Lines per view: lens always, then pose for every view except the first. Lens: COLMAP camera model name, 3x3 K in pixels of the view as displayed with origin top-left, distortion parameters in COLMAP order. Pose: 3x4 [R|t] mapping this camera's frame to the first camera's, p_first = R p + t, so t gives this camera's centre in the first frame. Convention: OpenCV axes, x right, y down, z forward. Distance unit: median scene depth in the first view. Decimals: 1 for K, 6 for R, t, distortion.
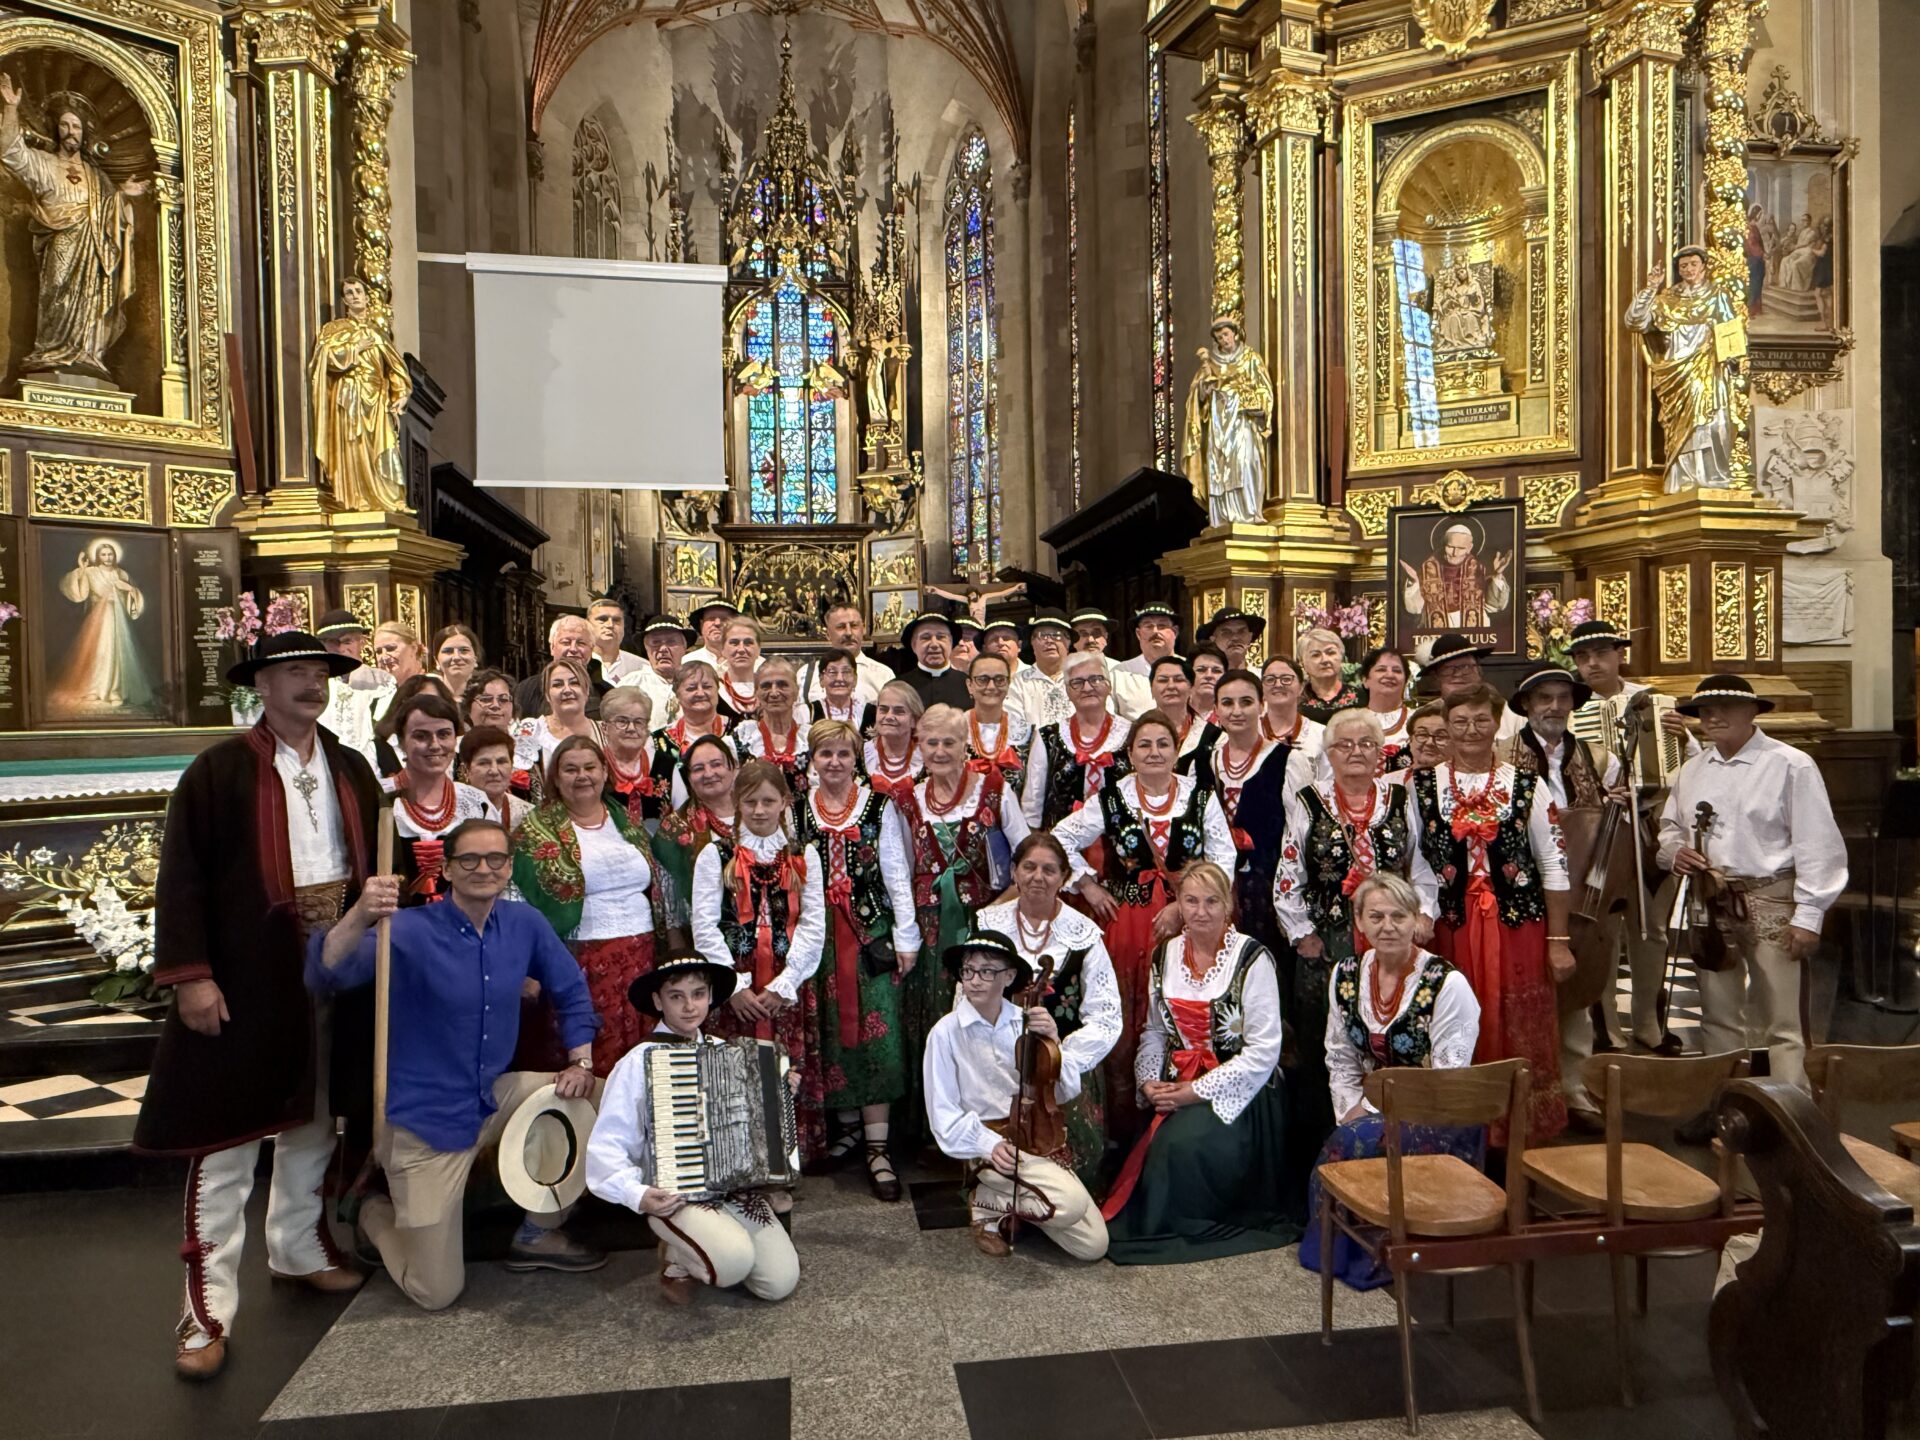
lens RADIAL K [[1321.2, 0, 960.0], [0, 1321.2, 720.0], [0, 0, 1]] dist [-0.001112, -0.000780]
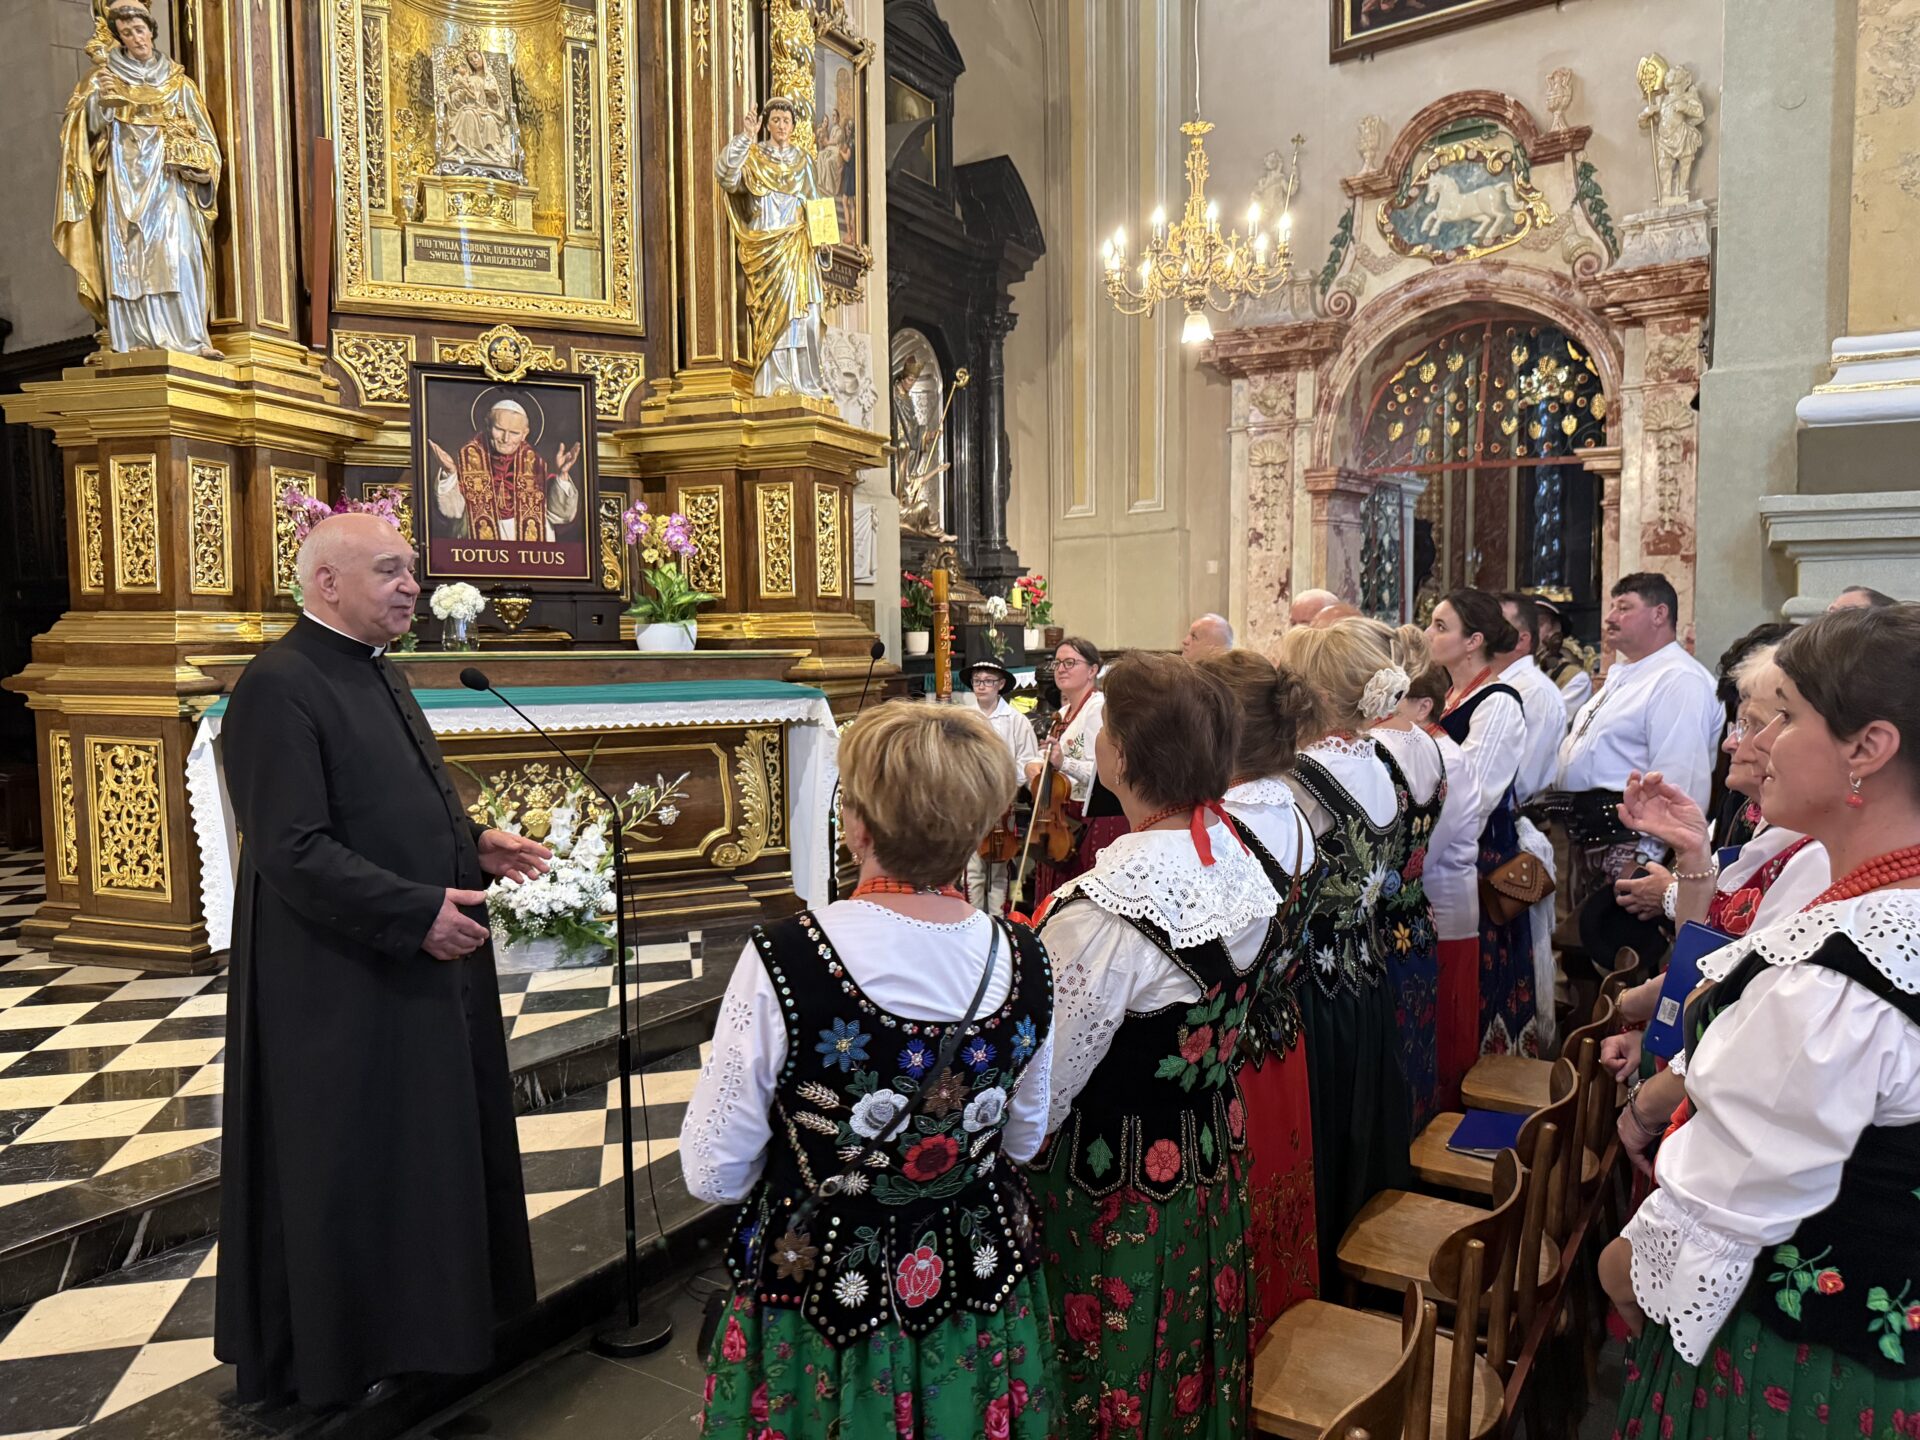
lens RADIAL K [[1387.9, 0, 959.7], [0, 1387.9, 749.5], [0, 0, 1]] dist [-0.000068, -0.001934]
pose [[0.652561, -0.049904, 0.756091, -0.053010], [-0.005073, 0.997519, 0.070218, -0.008955], [-0.757719, -0.049657, 0.650689, 0.293934]]
